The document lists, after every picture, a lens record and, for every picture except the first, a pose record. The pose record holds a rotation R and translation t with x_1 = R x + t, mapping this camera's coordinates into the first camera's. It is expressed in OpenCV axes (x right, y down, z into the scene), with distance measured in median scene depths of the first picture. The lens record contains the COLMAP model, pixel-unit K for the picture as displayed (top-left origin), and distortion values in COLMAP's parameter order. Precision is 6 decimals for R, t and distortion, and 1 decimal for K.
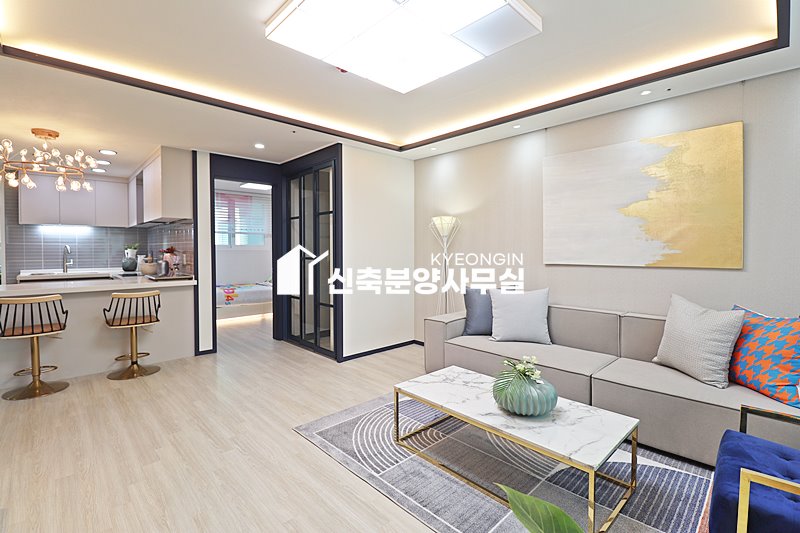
lens RADIAL K [[371.1, 0, 402.2], [0, 371.1, 259.7], [0, 0, 1]] dist [-0.016926, -0.004048]
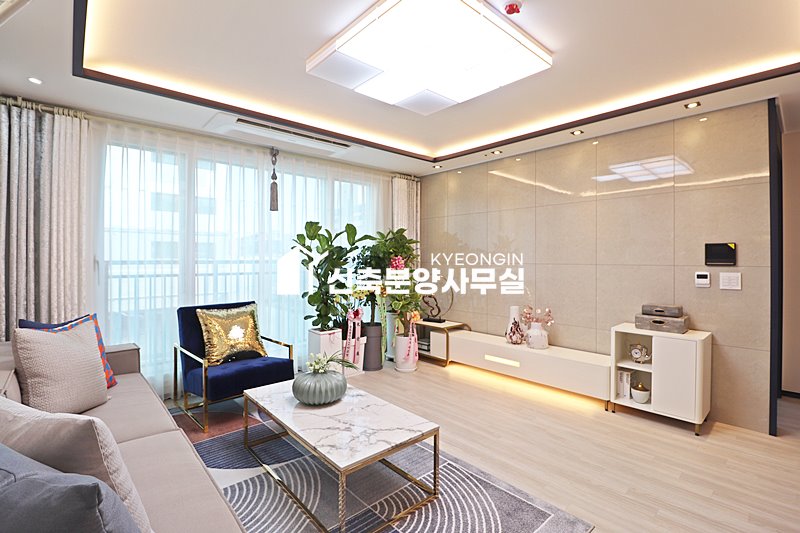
lens RADIAL K [[371.1, 0, 403.3], [0, 371.1, 262.0], [0, 0, 1]] dist [-0.016926, -0.004048]
pose [[-0.999463, -0.001378, 0.032753, 0.032016], [-0.000149, 0.999296, 0.037520, -0.055199], [-0.032781, 0.037495, -0.998759, 1.840244]]
